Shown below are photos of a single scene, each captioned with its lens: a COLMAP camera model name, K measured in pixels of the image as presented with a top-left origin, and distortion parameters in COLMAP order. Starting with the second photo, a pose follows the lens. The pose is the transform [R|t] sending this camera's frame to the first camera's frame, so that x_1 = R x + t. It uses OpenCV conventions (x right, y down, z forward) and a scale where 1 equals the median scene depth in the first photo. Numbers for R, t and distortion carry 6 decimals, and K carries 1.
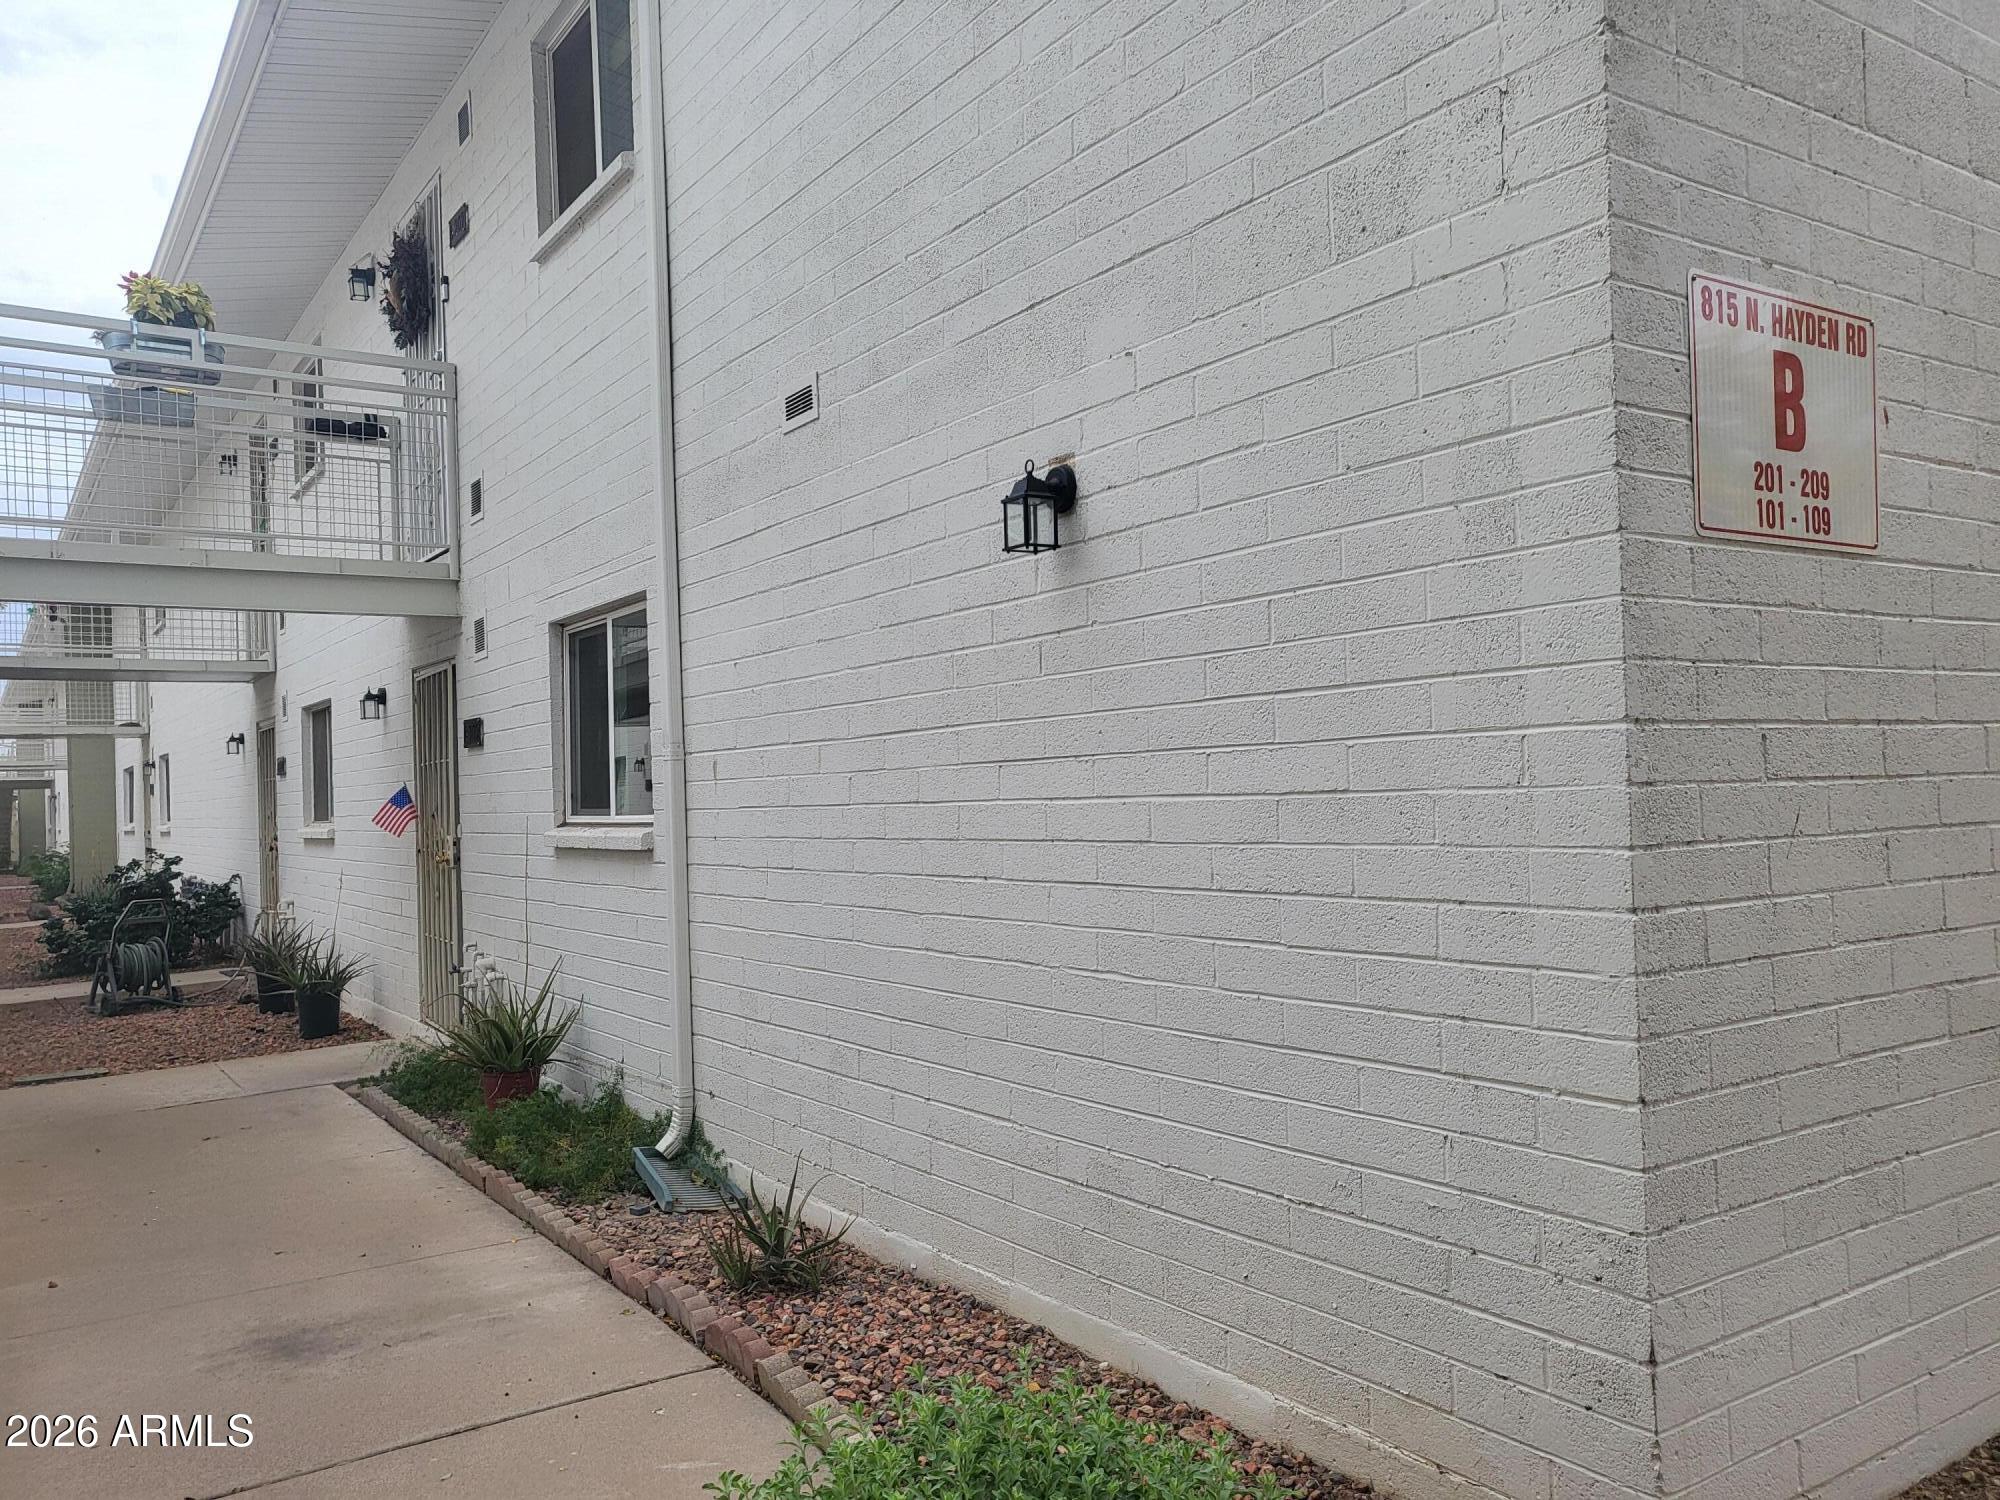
lens RADIAL K [[1537.2, 0, 1025.9], [0, 1537.2, 748.3], [0, 0, 1]] dist [-0.016992, 0.078027]
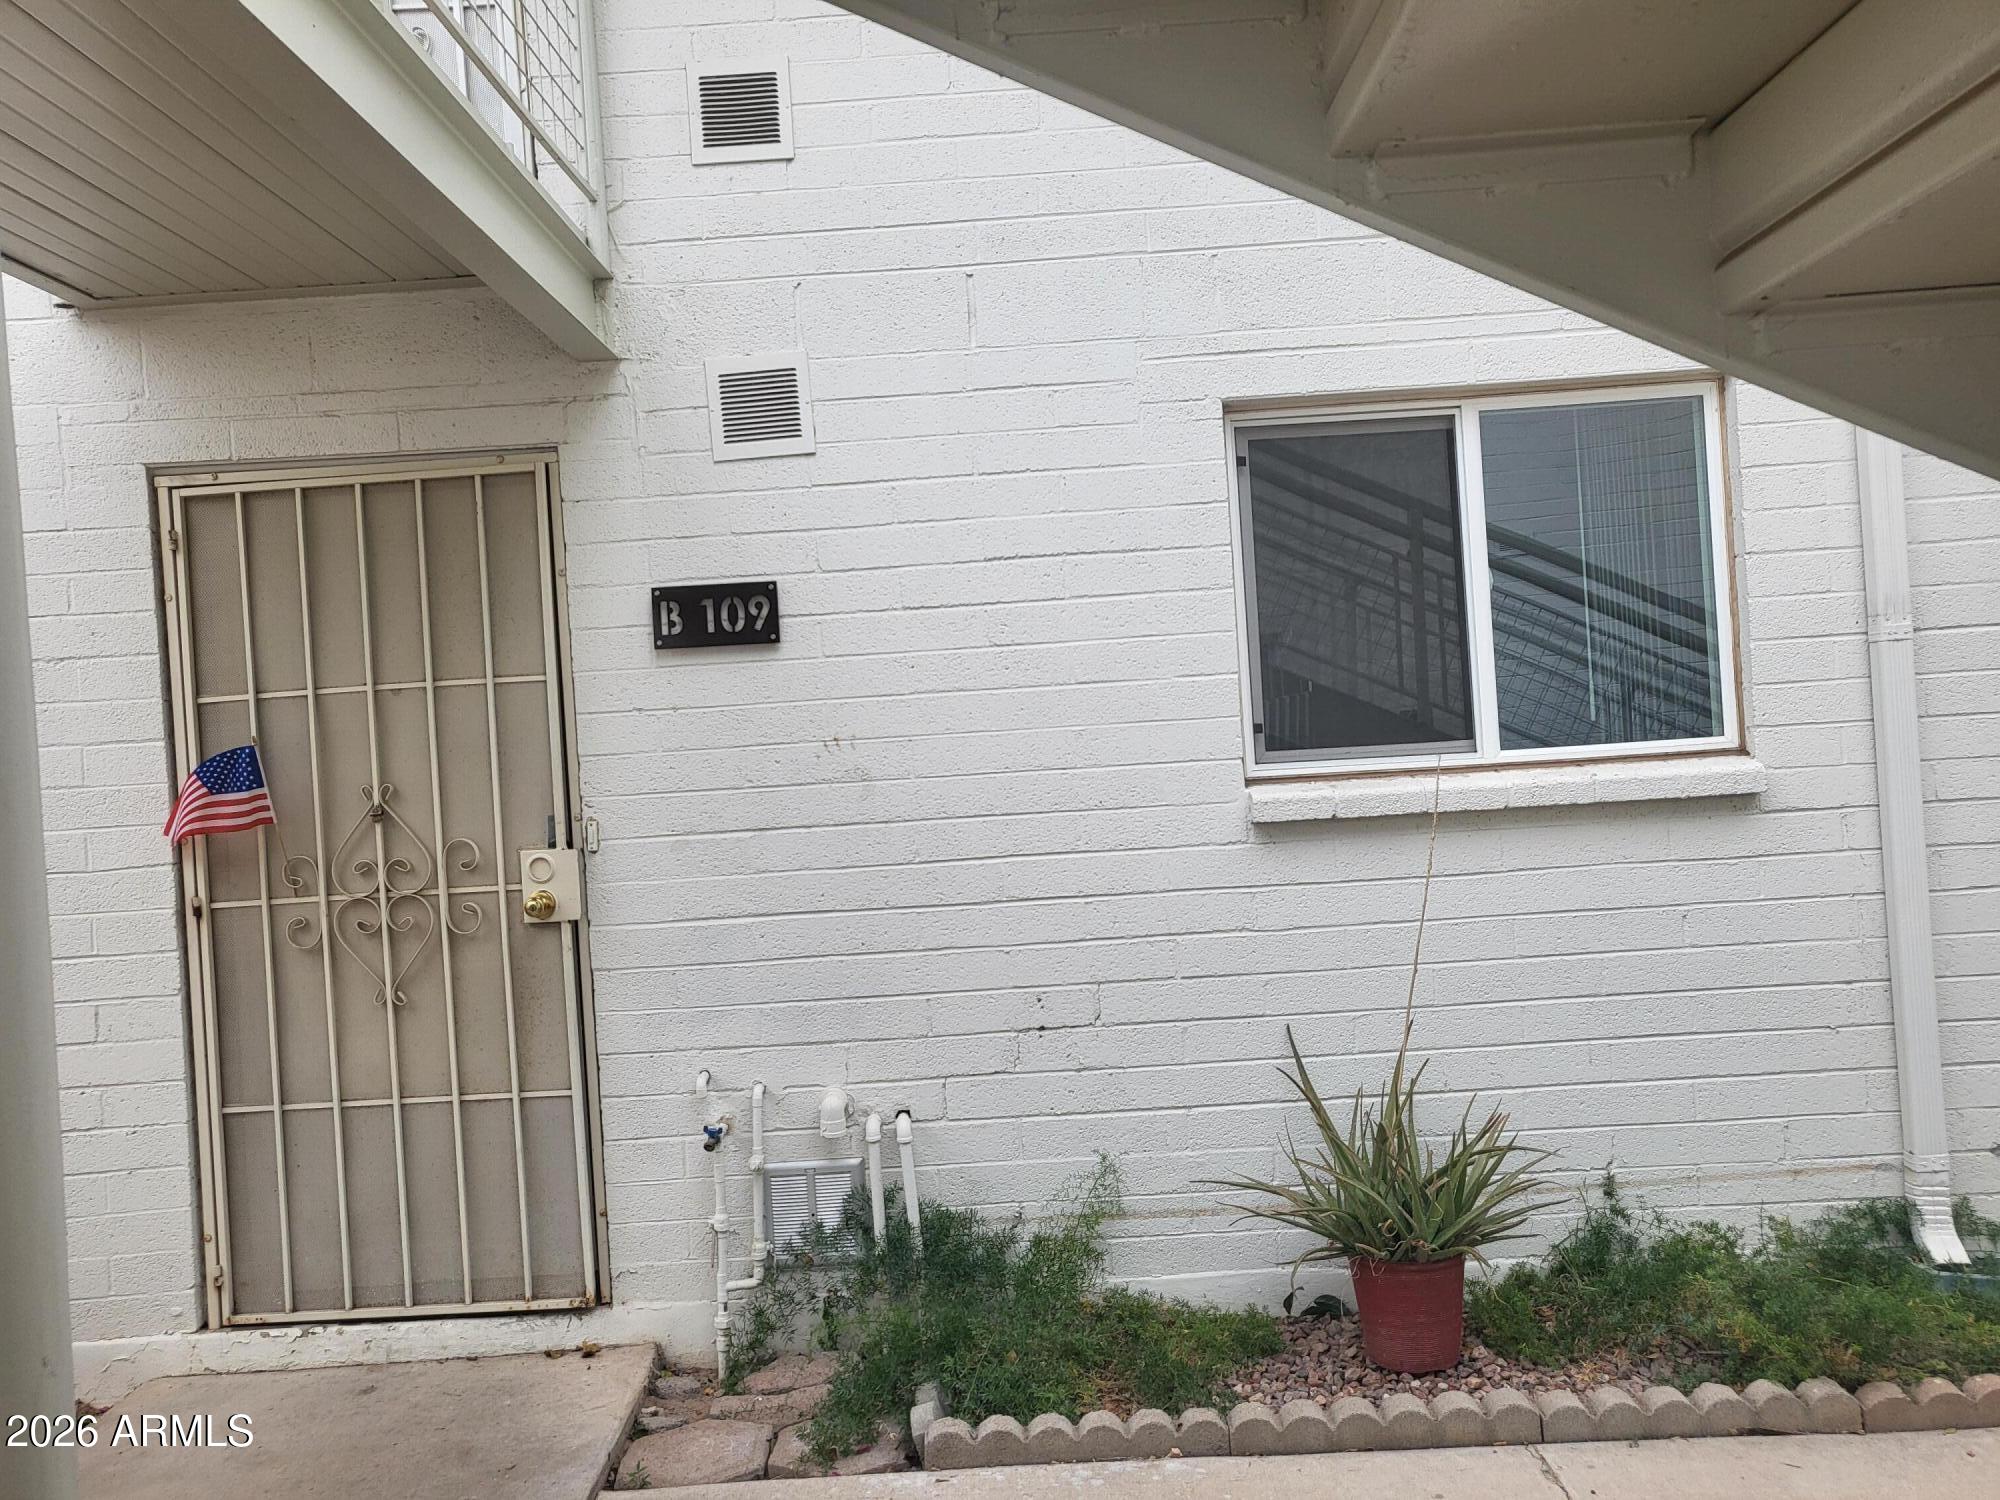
lens RADIAL K [[1537.2, 0, 1025.9], [0, 1537.2, 748.3], [0, 0, 1]] dist [-0.016992, 0.078027]
pose [[0.573256, -0.007724, 0.819340, -0.862805], [0.021158, 0.999762, -0.005379, 0.043419], [-0.819103, 0.020419, 0.573283, 0.833807]]
